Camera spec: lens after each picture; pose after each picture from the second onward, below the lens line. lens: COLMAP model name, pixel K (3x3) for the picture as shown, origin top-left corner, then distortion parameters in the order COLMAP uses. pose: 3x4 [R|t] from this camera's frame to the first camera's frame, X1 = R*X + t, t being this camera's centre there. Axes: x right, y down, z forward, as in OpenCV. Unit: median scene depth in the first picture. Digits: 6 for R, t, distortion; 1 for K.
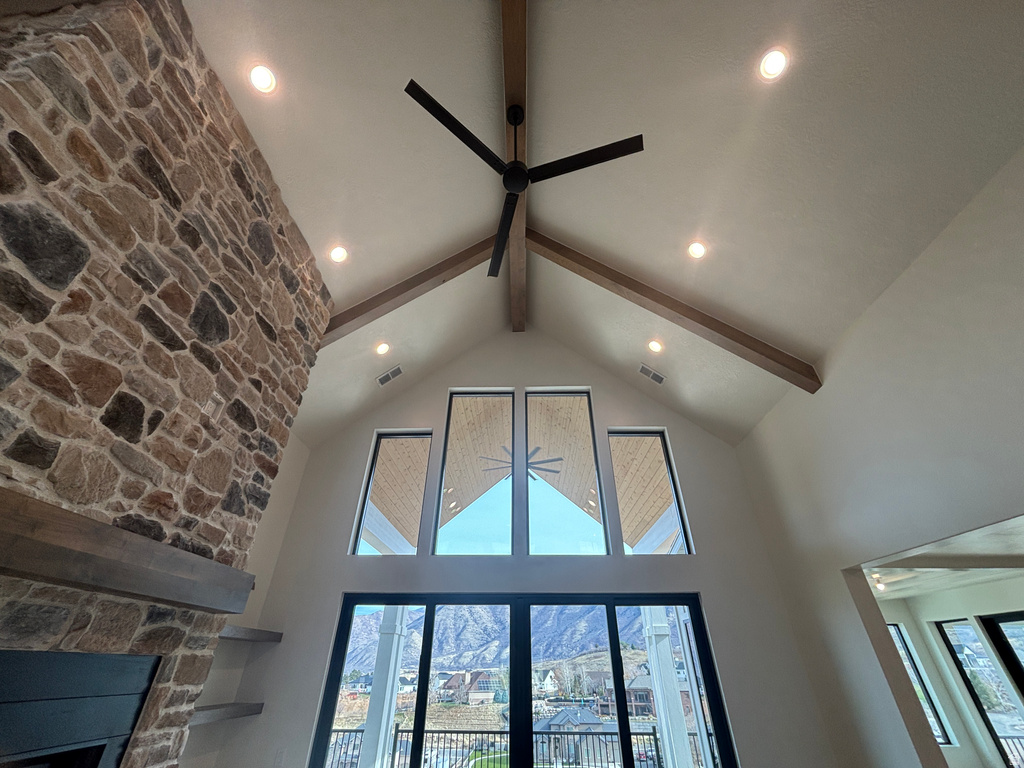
lens RADIAL K [[415.0, 0, 514.5], [0, 415.0, 384.0], [0, 0, 1]] dist [0.001970, -0.000134]
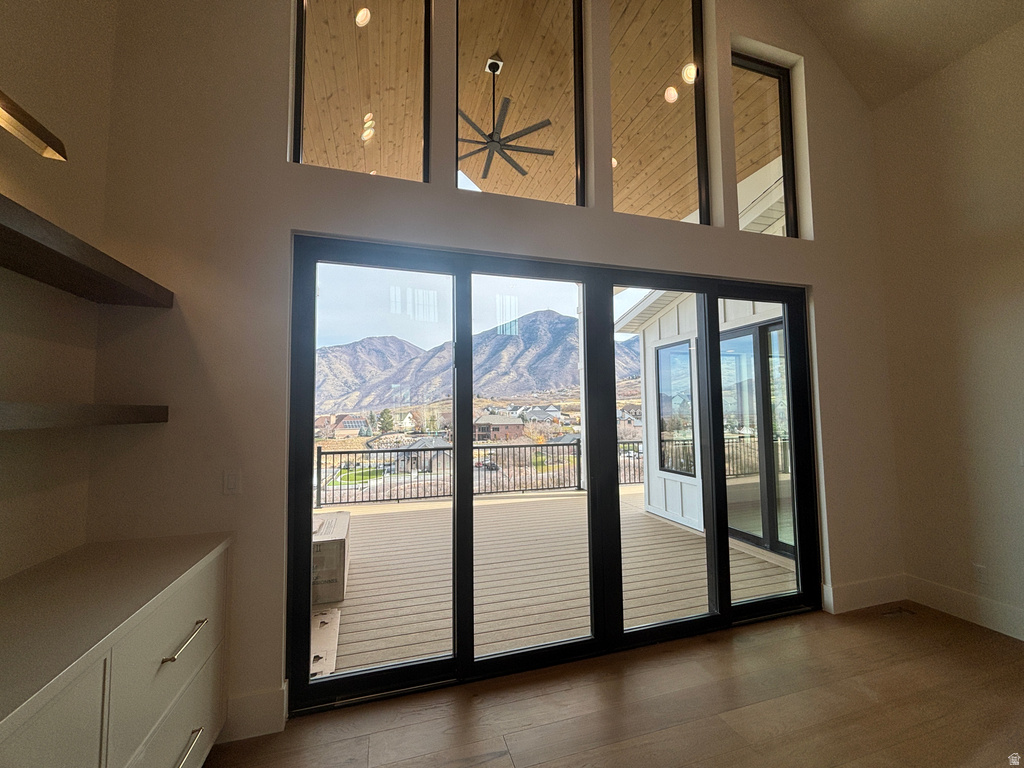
lens RADIAL K [[415.0, 0, 511.3], [0, 415.0, 387.6], [0, 0, 1]] dist [0.001970, -0.000134]
pose [[0.947682, 0.002576, 0.319205, -0.746871], [-0.166798, 0.856593, 0.488289, 0.874016], [-0.272171, -0.515986, 0.812208, 0.985764]]
